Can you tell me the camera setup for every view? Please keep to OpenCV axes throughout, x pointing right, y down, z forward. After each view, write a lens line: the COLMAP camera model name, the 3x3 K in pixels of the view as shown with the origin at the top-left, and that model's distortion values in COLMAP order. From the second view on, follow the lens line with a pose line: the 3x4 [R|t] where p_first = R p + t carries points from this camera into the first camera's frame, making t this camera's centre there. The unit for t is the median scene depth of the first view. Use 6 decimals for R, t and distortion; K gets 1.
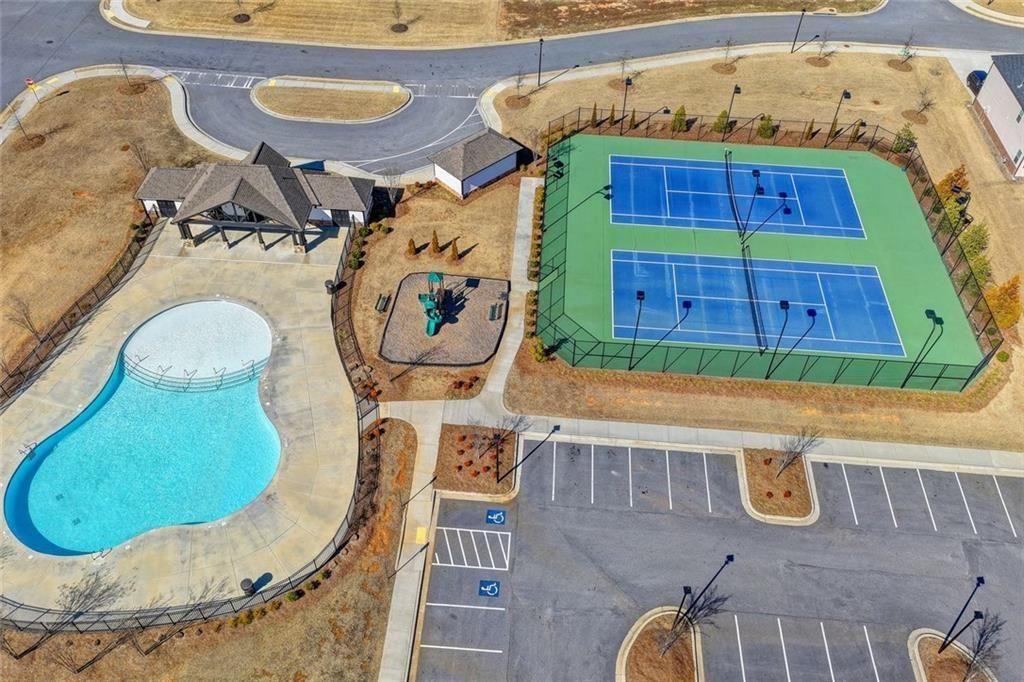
lens RADIAL K [[850.7, 0, 512.0], [0, 850.7, 341.0], [0, 0, 1]] dist [0.001032, 0.018520]
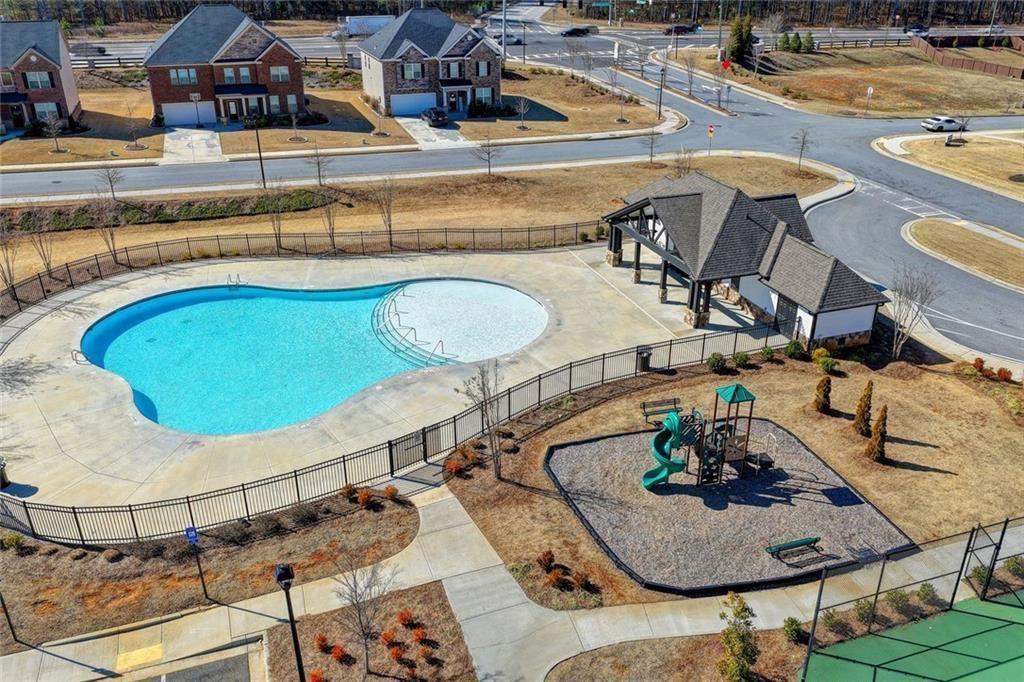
lens RADIAL K [[850.7, 0, 512.0], [0, 850.7, 341.0], [0, 0, 1]] dist [0.001032, 0.018520]
pose [[0.394482, 0.379929, -0.836683, 0.211160], [-0.669819, 0.742221, 0.021226, -0.023761], [0.629068, 0.552053, 0.547276, 0.601732]]
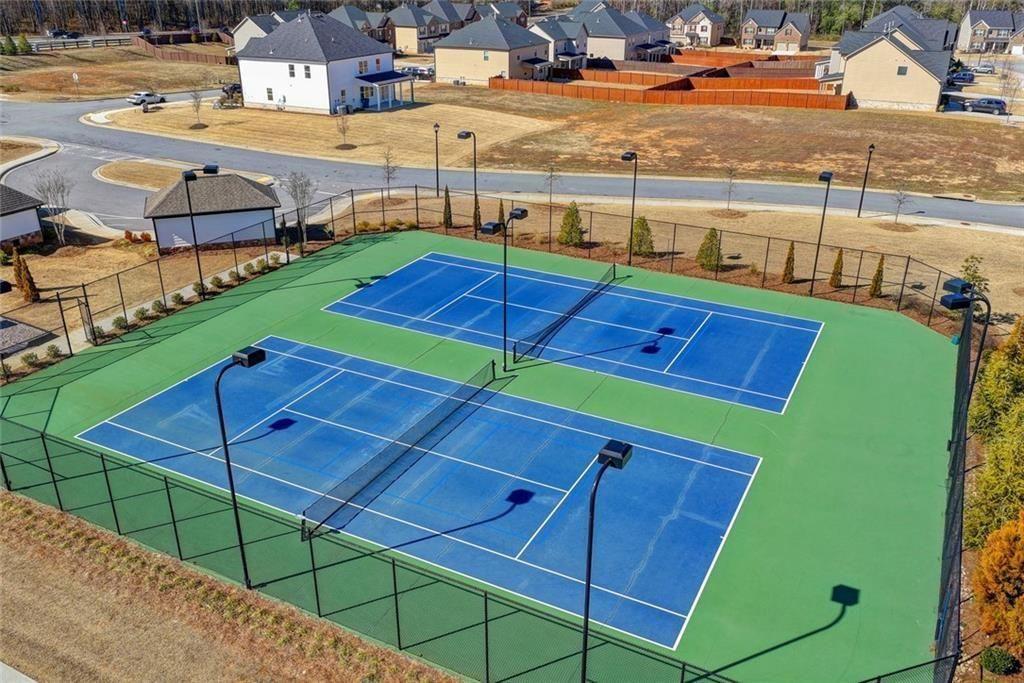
lens RADIAL K [[850.7, 0, 512.0], [0, 850.7, 341.5], [0, 0, 1]] dist [0.001032, 0.018520]
pose [[0.918971, 0.149576, -0.364856, 0.464412], [-0.281278, 0.897117, -0.340680, 0.037952], [0.276361, 0.415701, 0.866497, 0.589315]]
